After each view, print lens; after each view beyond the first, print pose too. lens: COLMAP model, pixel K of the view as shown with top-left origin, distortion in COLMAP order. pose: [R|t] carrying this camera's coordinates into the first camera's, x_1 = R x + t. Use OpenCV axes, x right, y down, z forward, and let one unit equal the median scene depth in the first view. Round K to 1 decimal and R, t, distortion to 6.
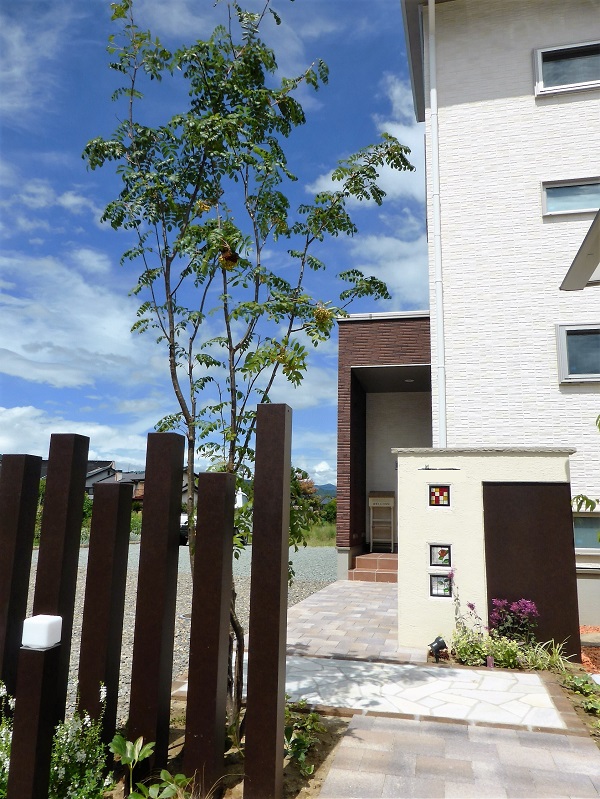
lens RADIAL K [[578.4, 0, 300.0], [0, 578.4, 399.5], [0, 0, 1]] dist [-0.001609, -0.001097]
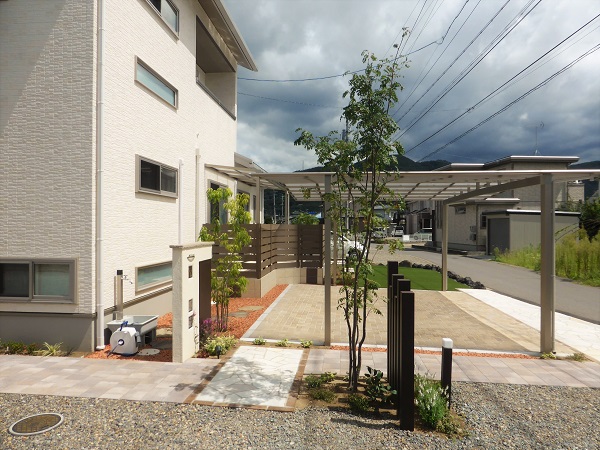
lens RADIAL K [[434.4, 0, 300.0], [0, 434.4, 225.0], [0, 0, 1]] dist [-0.001609, -0.001097]
pose [[-0.119213, -0.021033, 0.992646, -1.458848], [-0.198792, 0.980037, -0.003108, -0.041386], [-0.972764, -0.197701, -0.121015, 1.185430]]
